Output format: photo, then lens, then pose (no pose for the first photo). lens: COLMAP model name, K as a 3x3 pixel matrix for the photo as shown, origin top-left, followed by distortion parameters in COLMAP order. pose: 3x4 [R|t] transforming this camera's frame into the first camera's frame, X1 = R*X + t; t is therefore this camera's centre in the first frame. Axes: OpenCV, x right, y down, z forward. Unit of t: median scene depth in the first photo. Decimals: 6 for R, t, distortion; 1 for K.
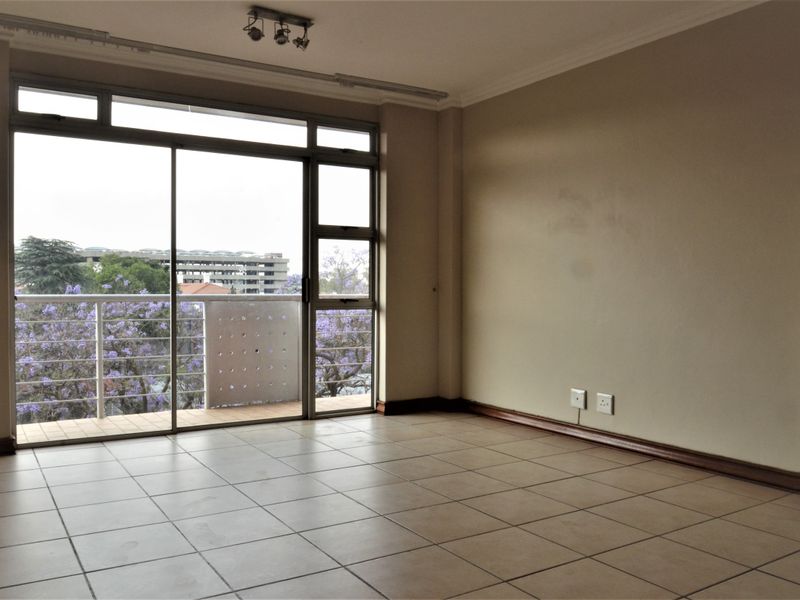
lens RADIAL K [[685.2, 0, 395.5], [0, 685.2, 298.4], [0, 0, 1]] dist [-0.017528, -0.019801]
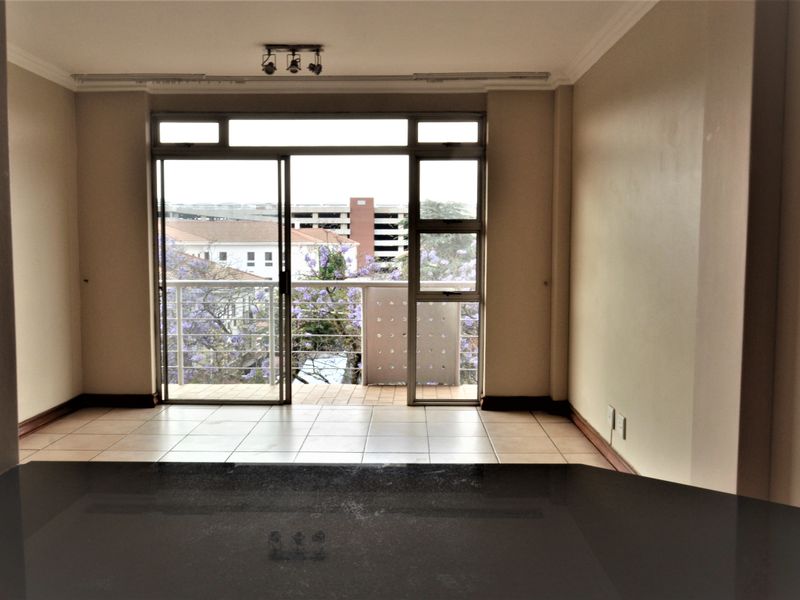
lens RADIAL K [[752.7, 0, 402.0], [0, 752.7, 302.2], [0, 0, 1]] dist [0.000171, 0.000000]
pose [[0.847813, 0.038208, -0.528917, 0.470298], [-0.006866, 0.998108, 0.061096, -0.052412], [0.530251, -0.048167, 0.846471, 0.020366]]
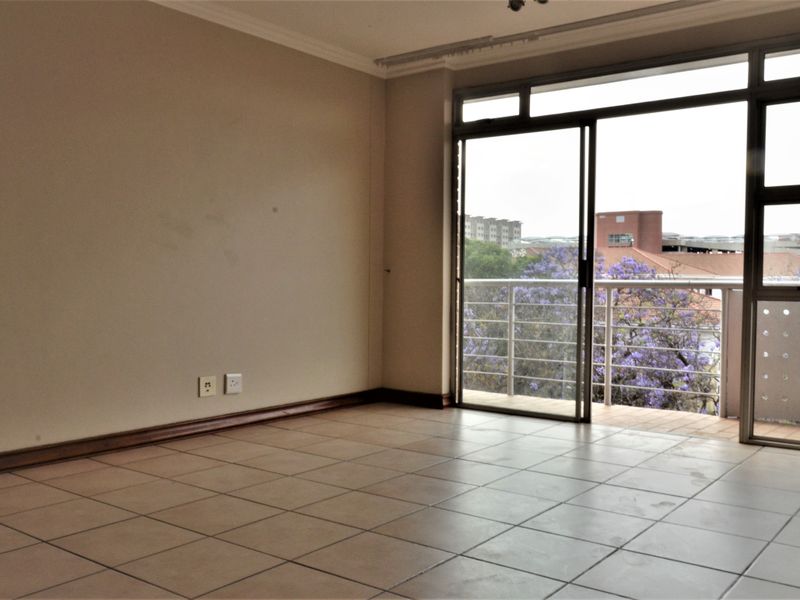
lens RADIAL K [[788.5, 0, 403.7], [0, 788.5, 303.0], [0, 0, 1]] dist [-0.003885, 0.000000]
pose [[0.374446, 0.028351, -0.926815, 0.543653], [-0.018566, 0.999561, 0.023075, 0.006427], [0.927063, 0.008567, 0.374808, 0.312520]]
